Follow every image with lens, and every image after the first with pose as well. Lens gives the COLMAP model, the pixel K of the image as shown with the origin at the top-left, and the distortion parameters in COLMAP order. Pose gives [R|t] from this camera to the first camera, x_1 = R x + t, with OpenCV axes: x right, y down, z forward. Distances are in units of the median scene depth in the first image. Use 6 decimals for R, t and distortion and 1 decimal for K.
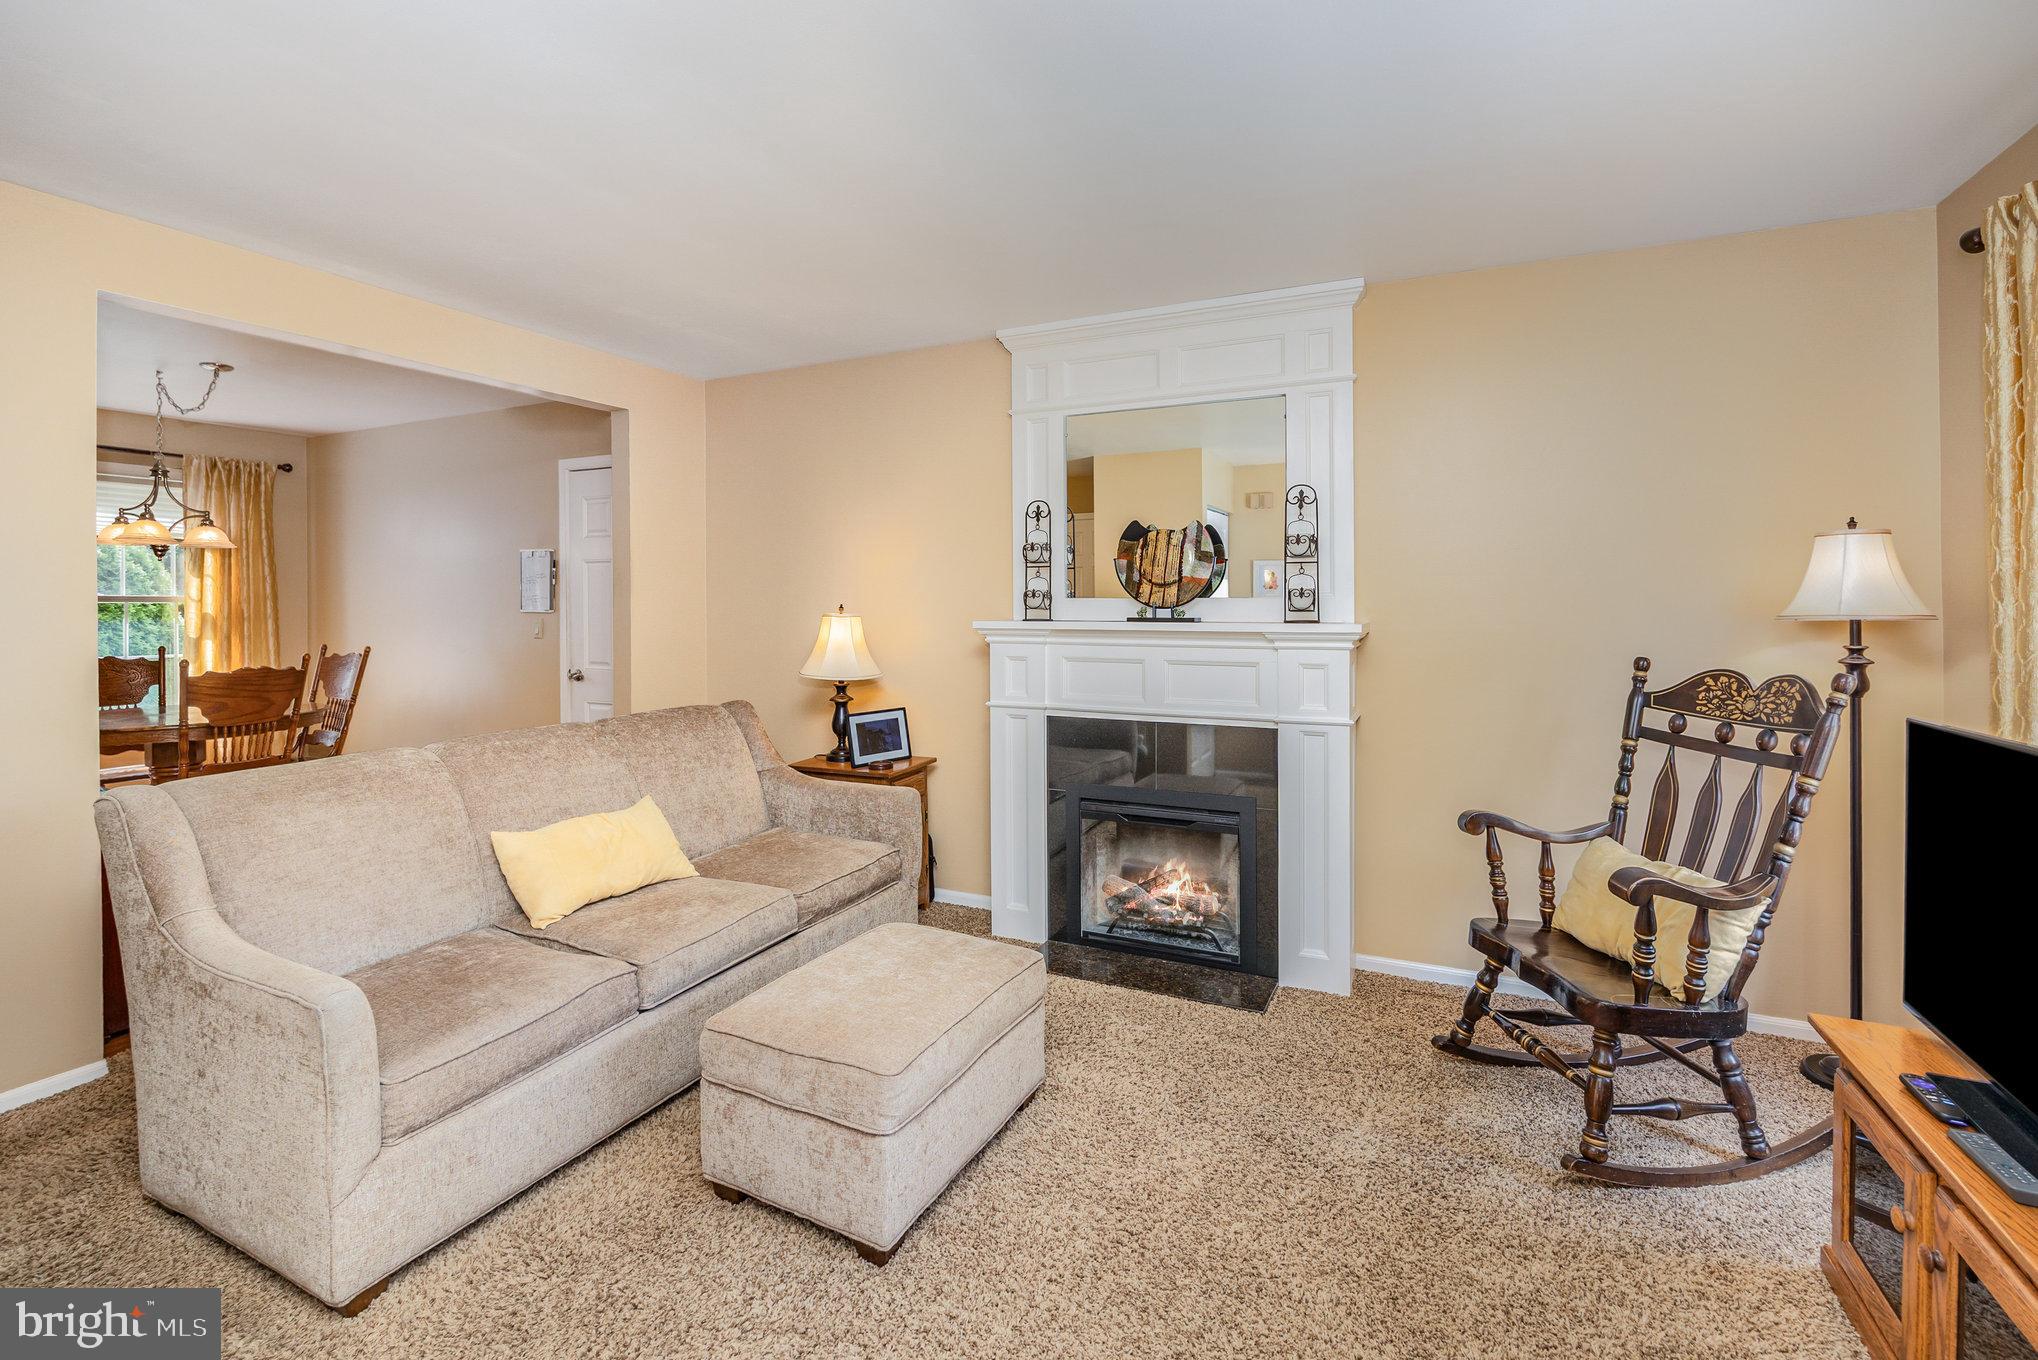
lens RADIAL K [[883.8, 0, 1012.9], [0, 883.8, 600.6], [0, 0, 1]] dist [-0.010186, -0.001277]
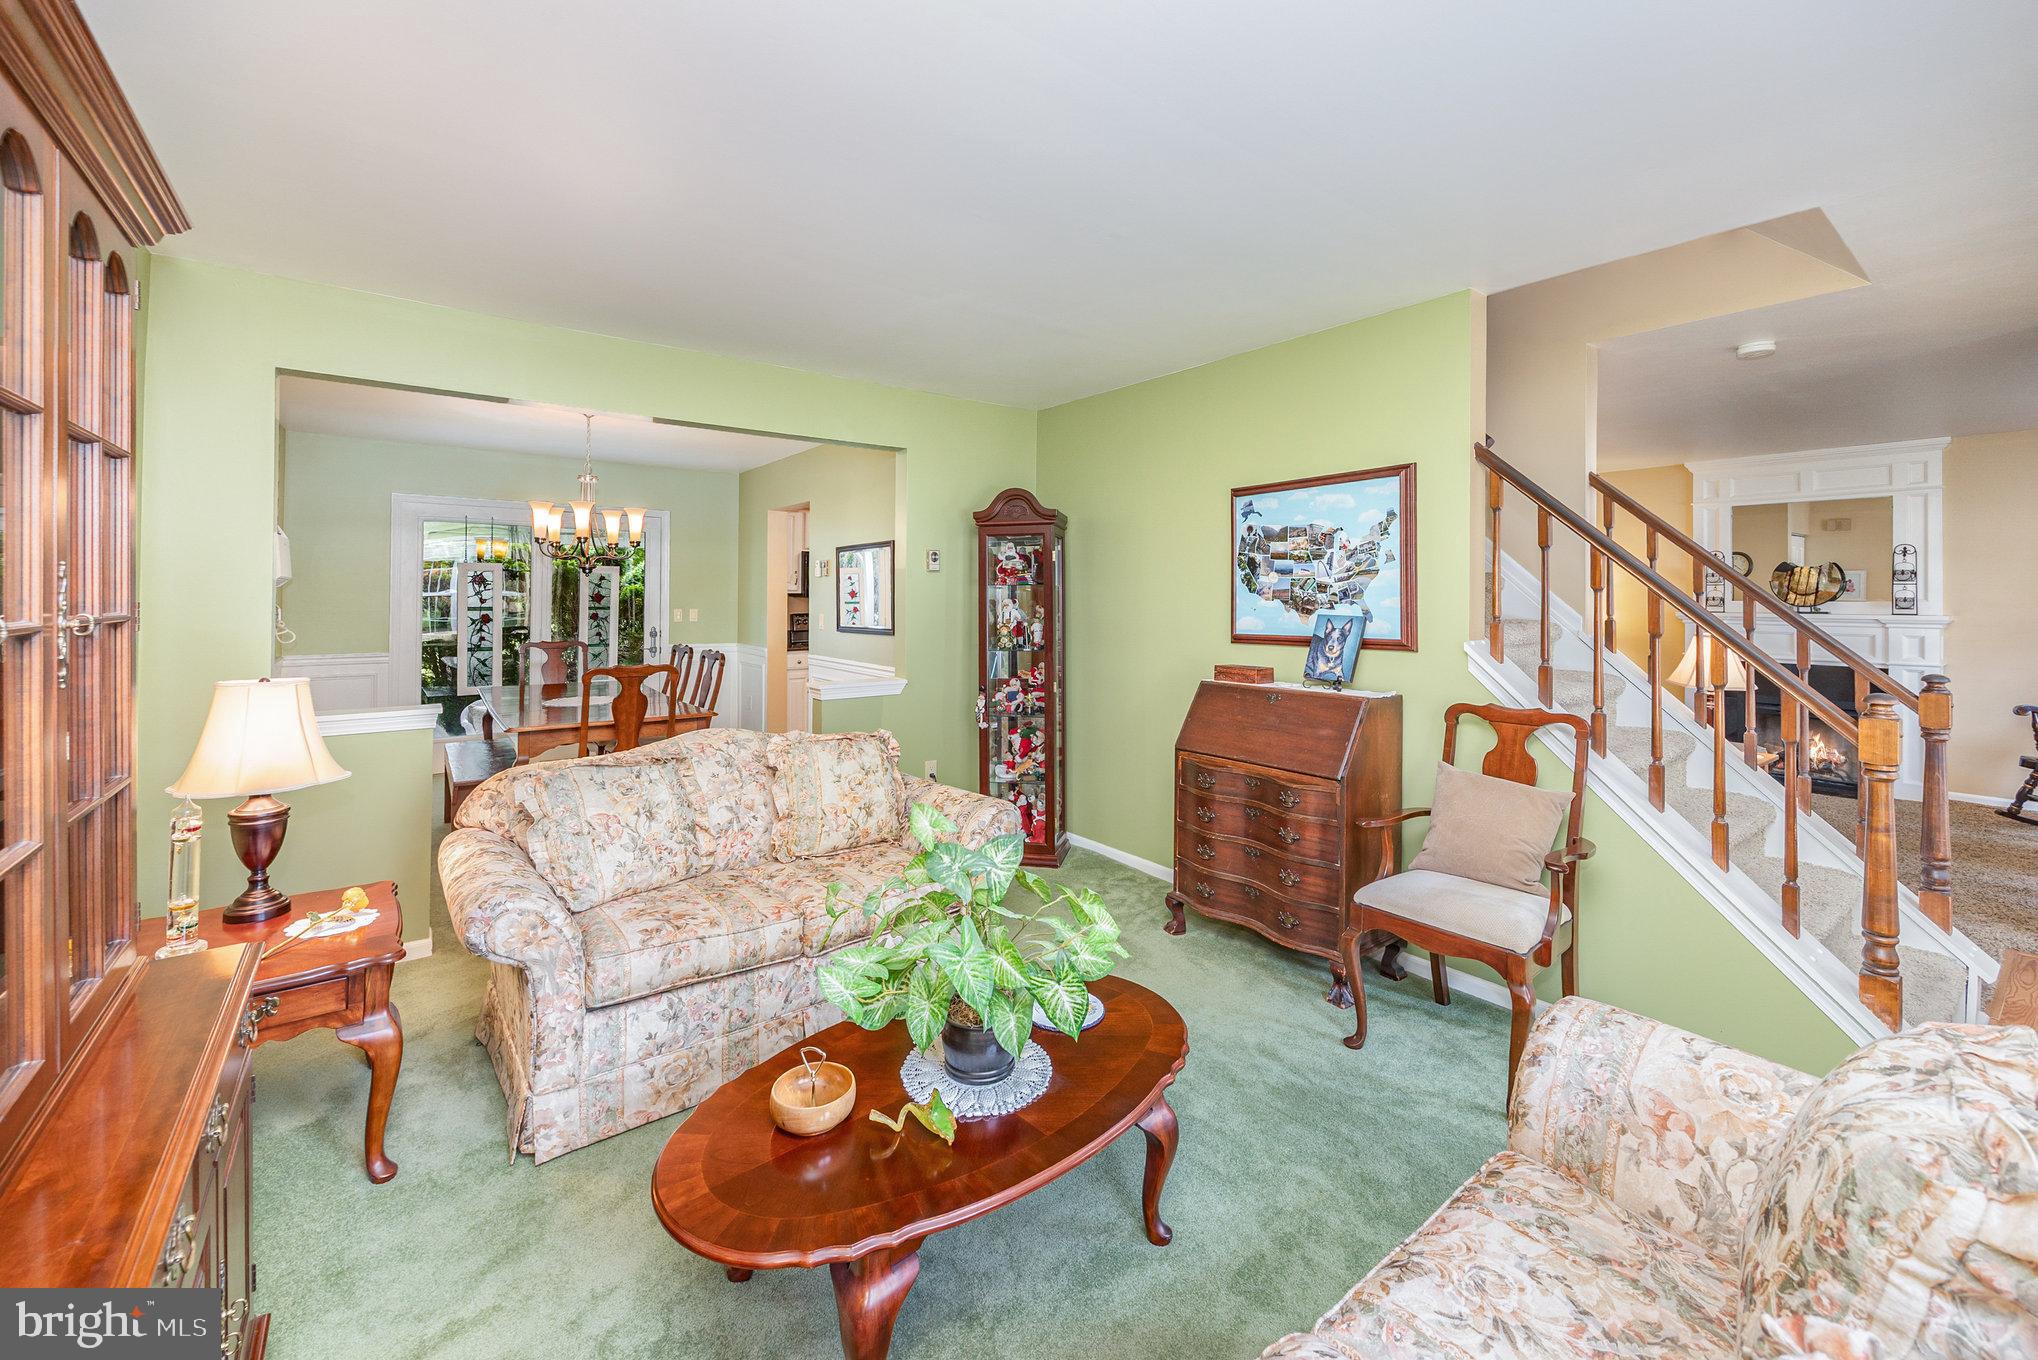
lens RADIAL K [[815.7, 0, 1016.3], [0, 815.7, 596.3], [0, 0, 1]] dist [-0.000508, -0.000147]
pose [[0.889316, 0.004796, -0.457269, -0.563471], [-0.005408, 0.999985, -0.000030, -0.005048], [0.457262, 0.002500, 0.889328, -1.418172]]
